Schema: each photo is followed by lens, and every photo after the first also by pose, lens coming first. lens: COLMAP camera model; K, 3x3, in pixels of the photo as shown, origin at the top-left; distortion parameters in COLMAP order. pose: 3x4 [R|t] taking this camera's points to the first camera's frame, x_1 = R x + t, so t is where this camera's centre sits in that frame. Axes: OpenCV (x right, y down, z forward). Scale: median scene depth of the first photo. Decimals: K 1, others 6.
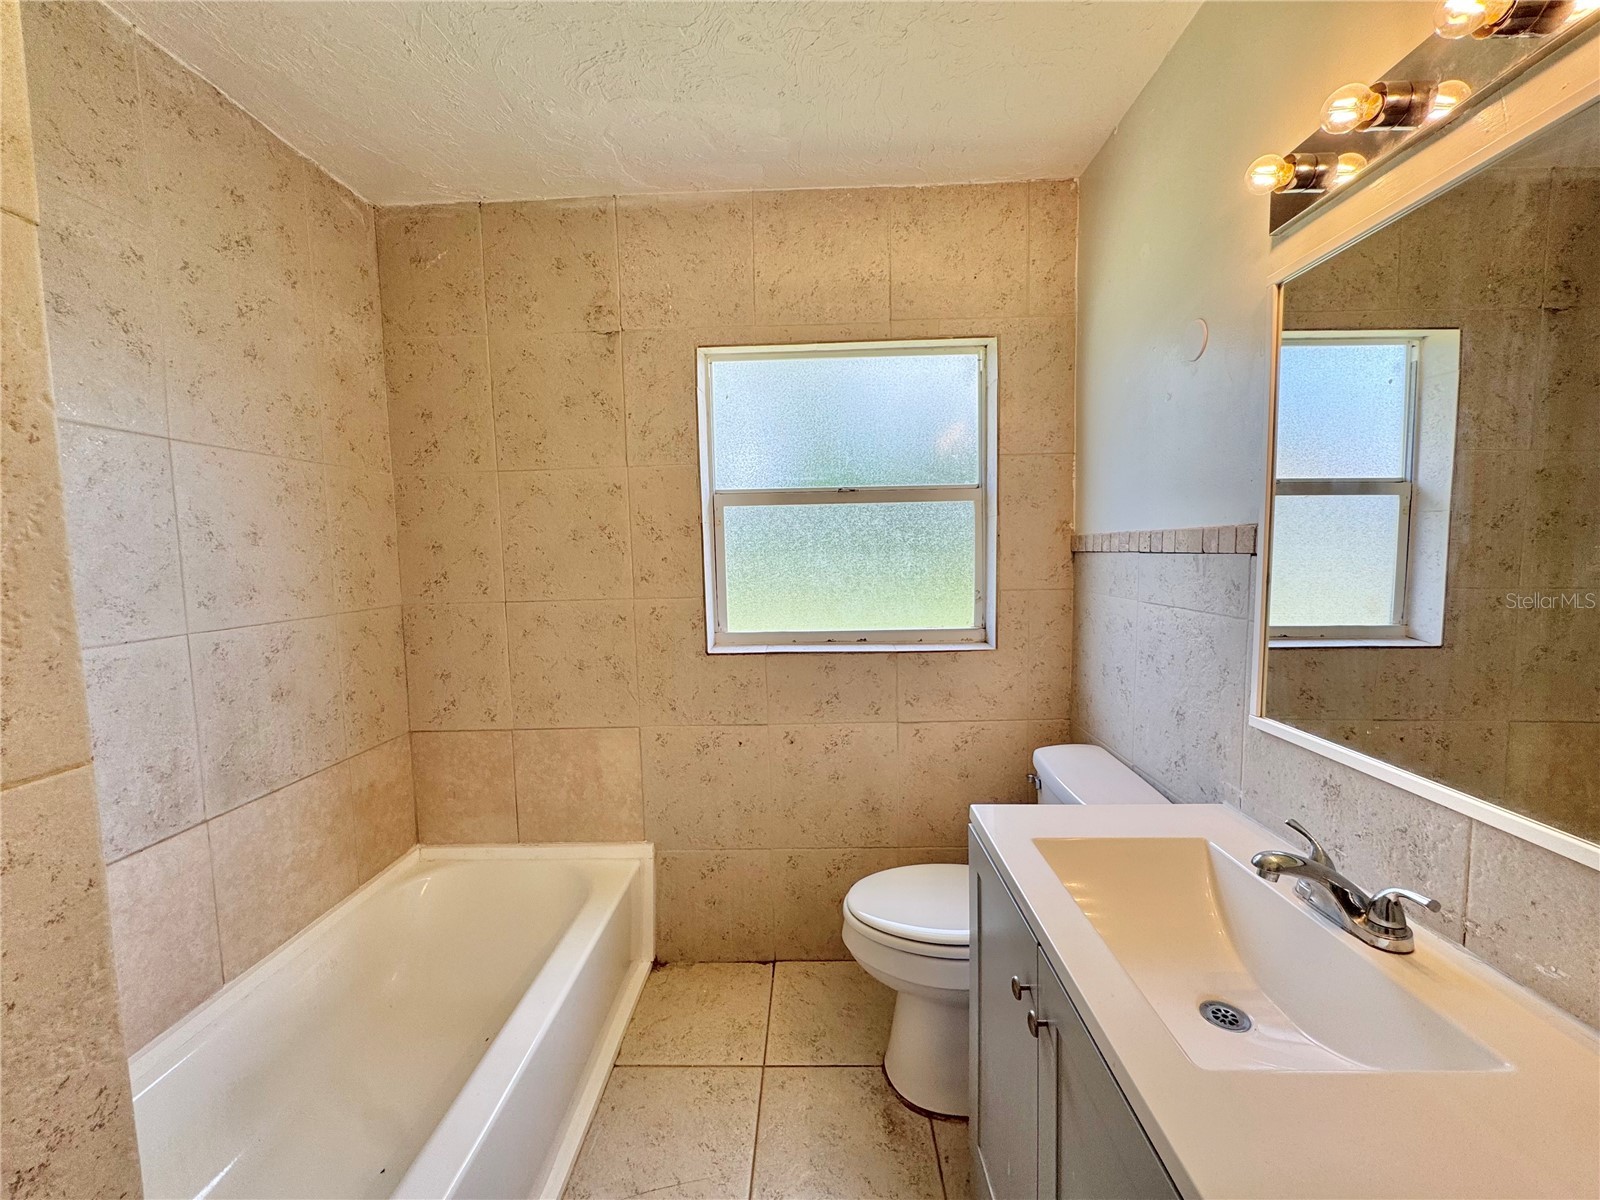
lens RADIAL K [[638.6, 0, 802.3], [0, 638.6, 600.3], [0, 0, 1]] dist [-0.003314, 0.000281]
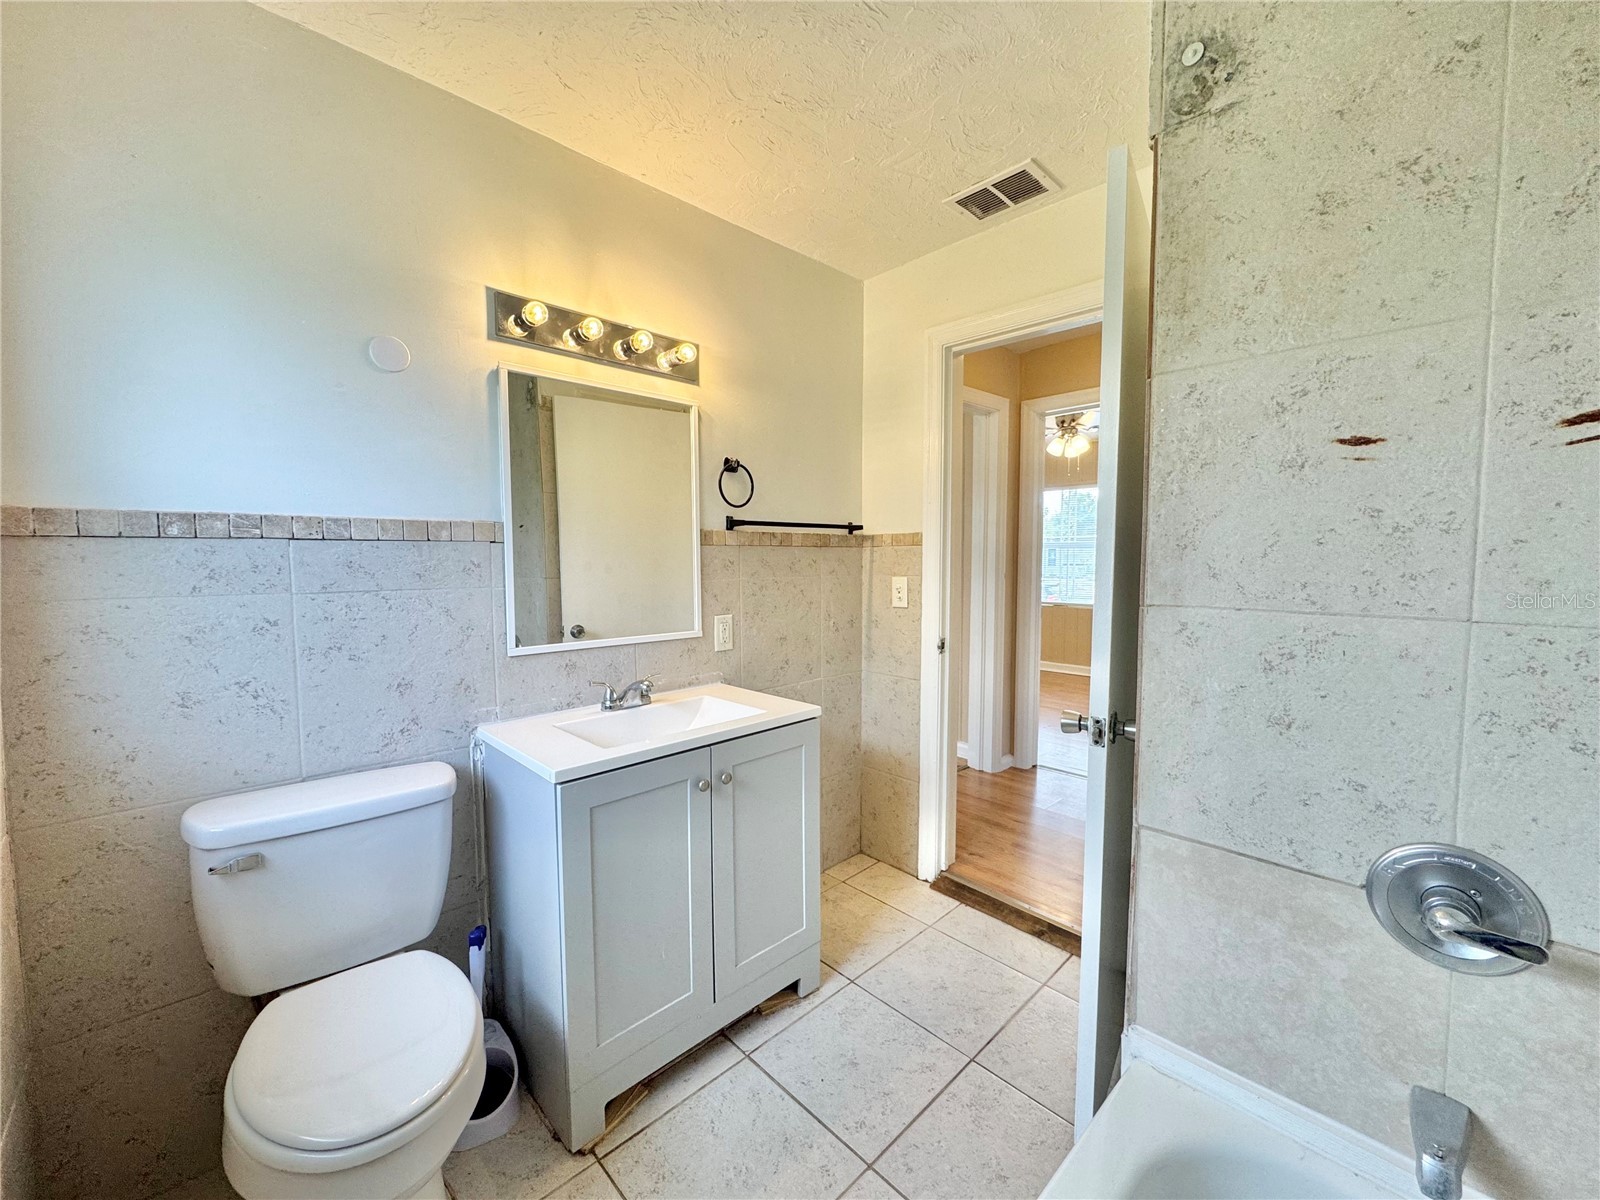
lens RADIAL K [[638.6, 0, 802.3], [0, 638.6, 600.3], [0, 0, 1]] dist [-0.003314, 0.000281]
pose [[-0.713697, -0.028707, 0.699866, -0.750905], [0.071094, 0.991031, 0.113148, -0.049656], [-0.696837, 0.130509, -0.705255, 1.402088]]
